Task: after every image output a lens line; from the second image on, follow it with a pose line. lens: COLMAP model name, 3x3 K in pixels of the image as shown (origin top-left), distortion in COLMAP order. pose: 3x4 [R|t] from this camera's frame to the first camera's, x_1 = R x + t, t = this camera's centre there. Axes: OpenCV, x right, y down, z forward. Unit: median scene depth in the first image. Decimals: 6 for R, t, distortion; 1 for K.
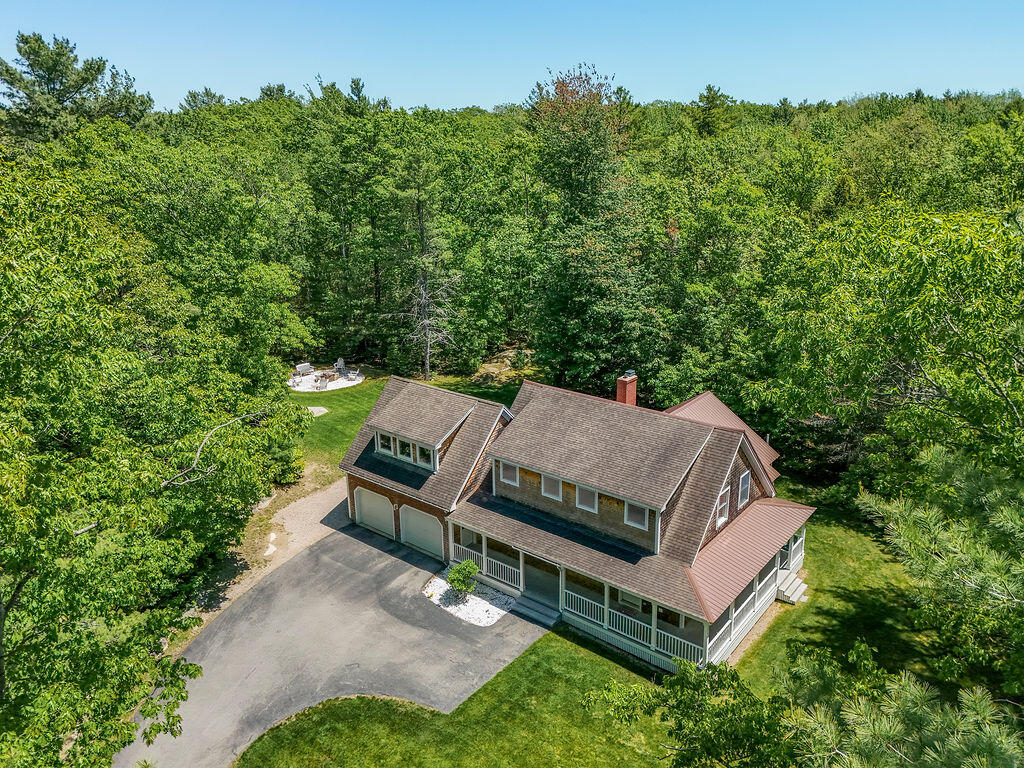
lens RADIAL K [[747.1, 0, 512.0], [0, 747.1, 384.0], [0, 0, 1]] dist [0.078061, -0.002721]
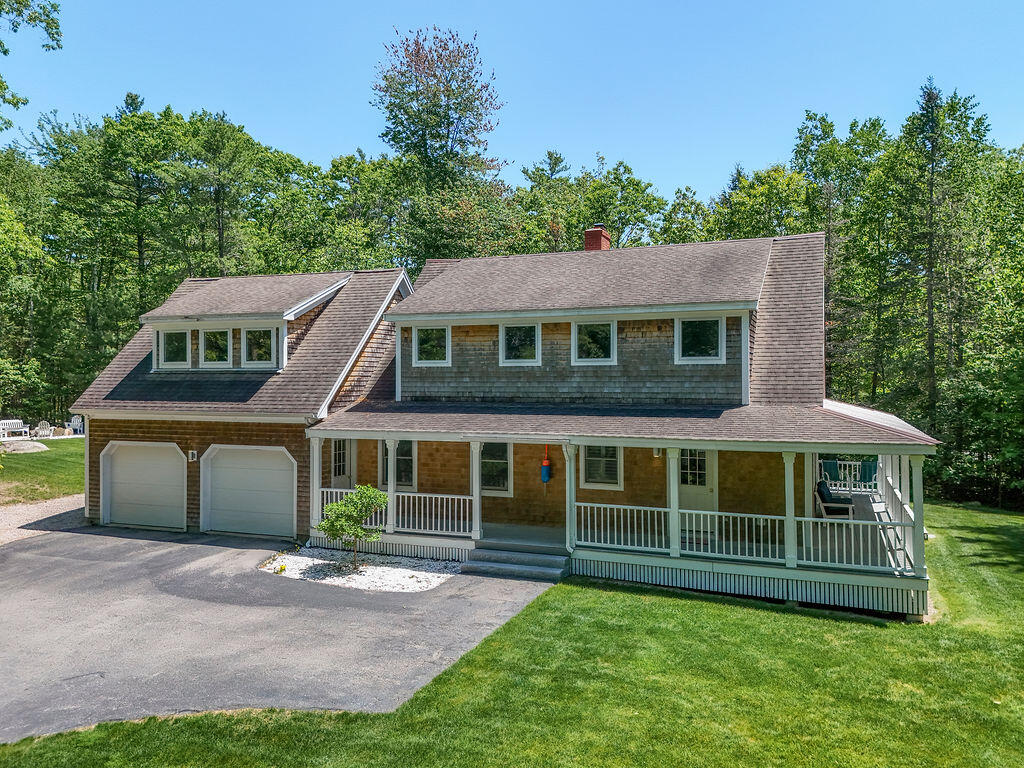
lens RADIAL K [[759.3, 0, 517.4], [0, 759.3, 383.6], [0, 0, 1]] dist [0.069440, -0.072414]
pose [[0.956163, 0.013238, 0.292536, -0.106995], [0.076459, 0.953038, -0.293039, 0.318391], [-0.282677, 0.302560, 0.910248, 0.491181]]
